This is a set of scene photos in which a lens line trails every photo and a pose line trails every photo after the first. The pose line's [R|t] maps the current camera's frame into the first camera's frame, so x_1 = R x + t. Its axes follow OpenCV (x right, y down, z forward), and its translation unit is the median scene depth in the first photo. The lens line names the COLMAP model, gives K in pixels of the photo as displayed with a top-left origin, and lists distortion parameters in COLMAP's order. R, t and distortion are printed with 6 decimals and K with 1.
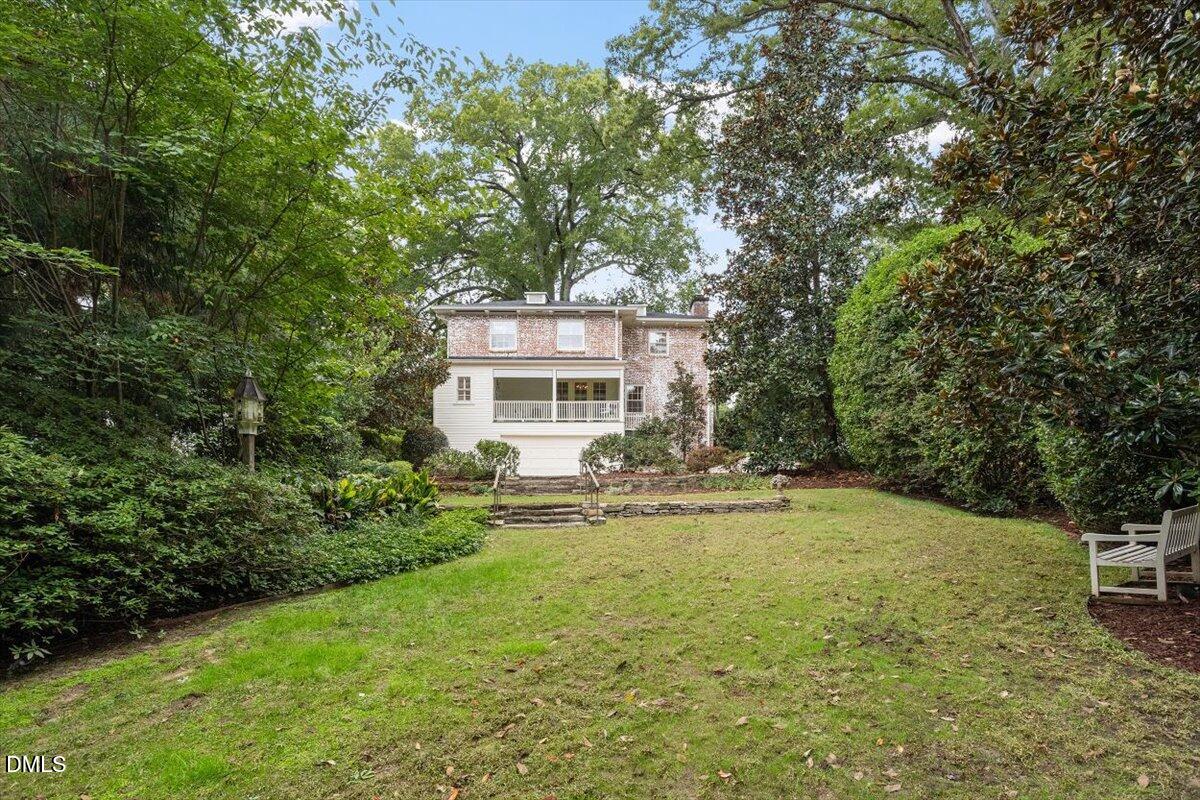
lens RADIAL K [[589.0, 0, 593.2], [0, 589.0, 388.2], [0, 0, 1]] dist [0.002080, 0.000828]
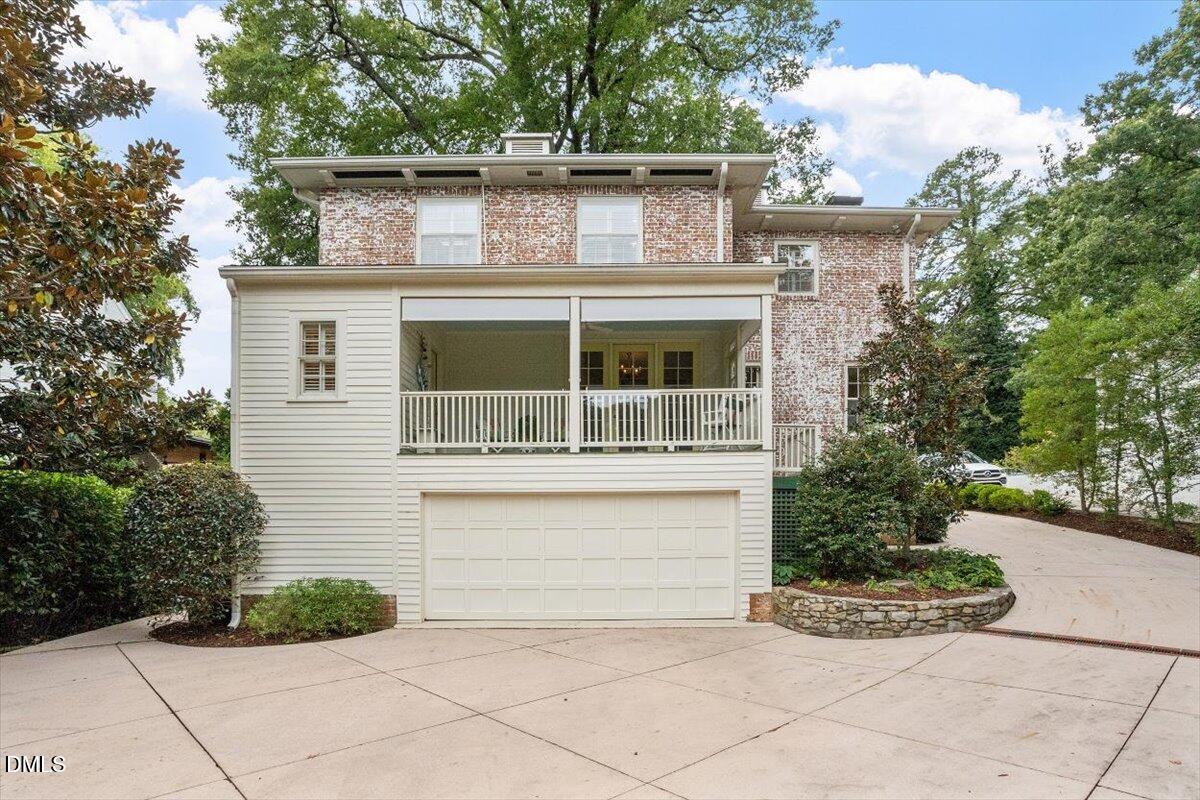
lens RADIAL K [[589.0, 0, 593.2], [0, 589.0, 388.2], [0, 0, 1]] dist [0.002080, 0.000828]
pose [[0.999688, -0.006583, -0.024086, -0.045394], [0.006938, 0.999868, 0.014669, 0.015450], [0.023986, -0.014832, 0.999602, 0.647008]]
